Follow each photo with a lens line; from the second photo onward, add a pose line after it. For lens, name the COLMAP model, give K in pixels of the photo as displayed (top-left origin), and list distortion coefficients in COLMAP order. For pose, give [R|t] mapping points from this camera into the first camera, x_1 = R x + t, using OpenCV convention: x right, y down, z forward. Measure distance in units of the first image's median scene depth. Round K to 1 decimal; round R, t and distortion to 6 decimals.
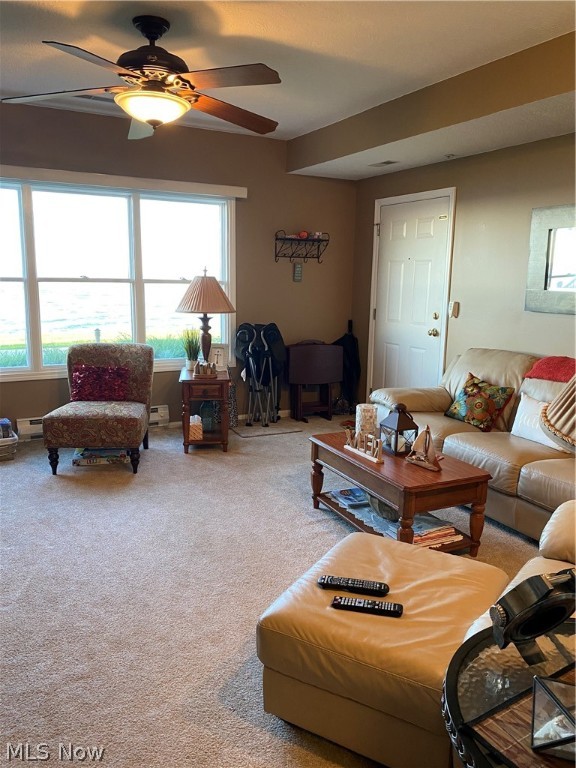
lens RADIAL K [[596.7, 0, 288.0], [0, 596.7, 384.0], [0, 0, 1]] dist [0.092247, -0.146169]
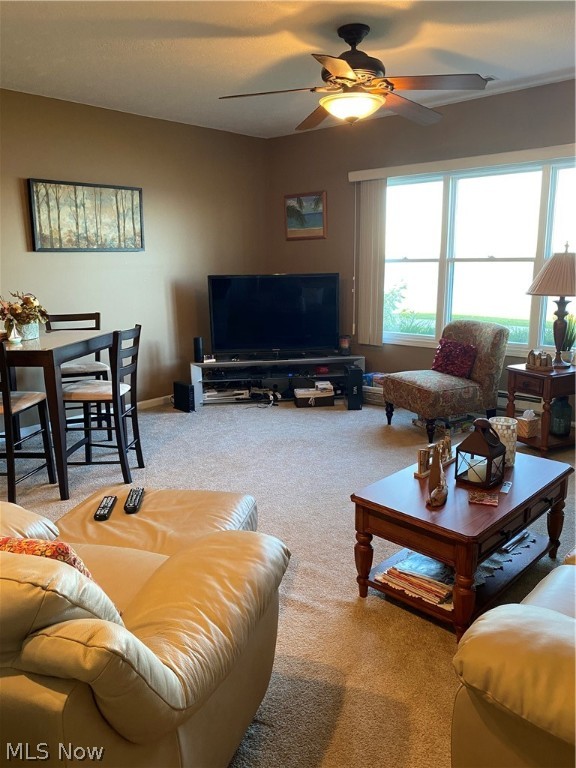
lens RADIAL K [[596.7, 0, 288.0], [0, 596.7, 384.0], [0, 0, 1]] dist [0.092247, -0.146169]
pose [[0.318282, 0.180634, -0.930628, 0.677180], [-0.153095, 0.978587, 0.137584, -0.065345], [0.935553, 0.098684, 0.339121, 0.425147]]
